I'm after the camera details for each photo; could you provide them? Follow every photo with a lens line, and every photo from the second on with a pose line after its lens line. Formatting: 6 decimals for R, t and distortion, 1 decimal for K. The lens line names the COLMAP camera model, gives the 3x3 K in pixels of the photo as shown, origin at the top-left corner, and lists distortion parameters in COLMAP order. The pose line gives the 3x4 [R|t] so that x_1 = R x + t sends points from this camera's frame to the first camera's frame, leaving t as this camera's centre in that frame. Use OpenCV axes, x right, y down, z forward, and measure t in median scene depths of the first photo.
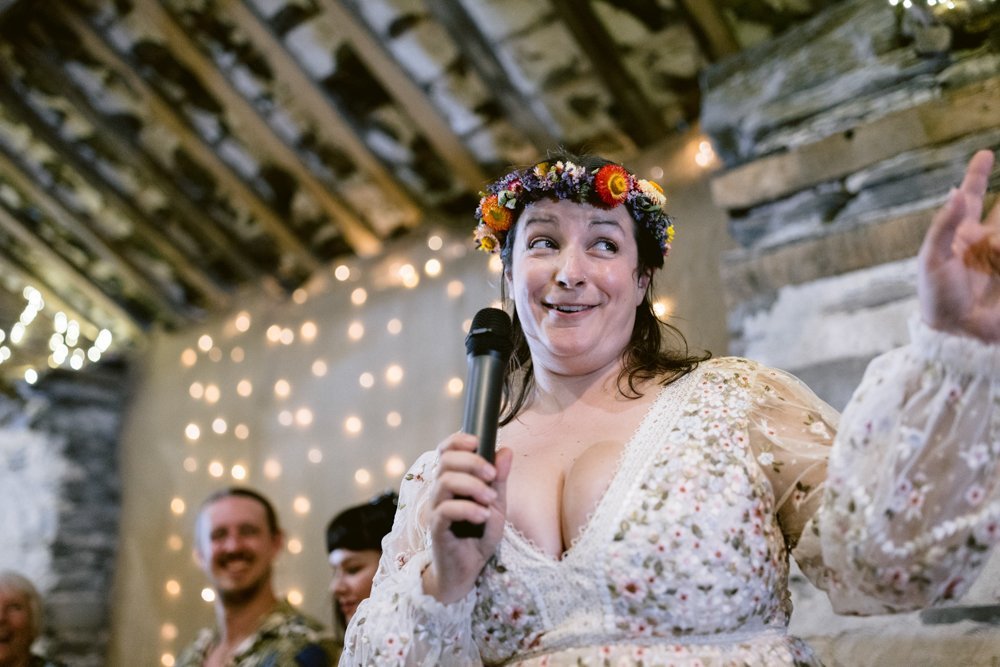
lens RADIAL K [[948.1, 0, 500.0], [0, 948.1, 333.5], [0, 0, 1]] dist [0.012161, -0.006841]
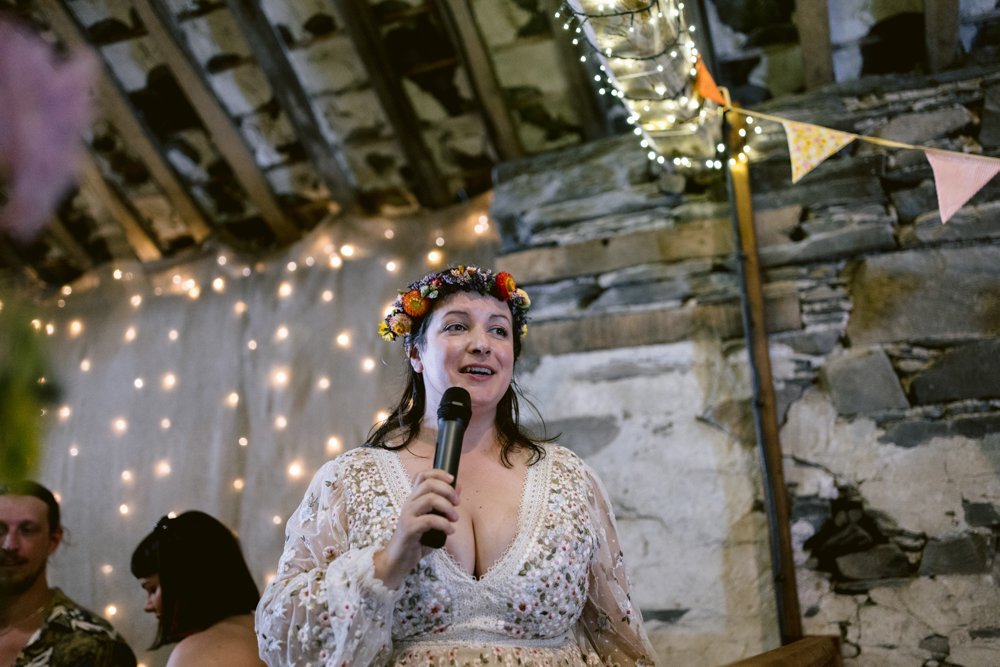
lens RADIAL K [[952.2, 0, 500.0], [0, 952.2, 333.5], [0, 0, 1]] dist [0.000058, -0.000613]
pose [[0.943485, 0.103327, 0.314897, -0.156133], [-0.106409, 0.994295, -0.007438, -0.060431], [-0.313869, -0.026491, 0.949097, -0.177217]]
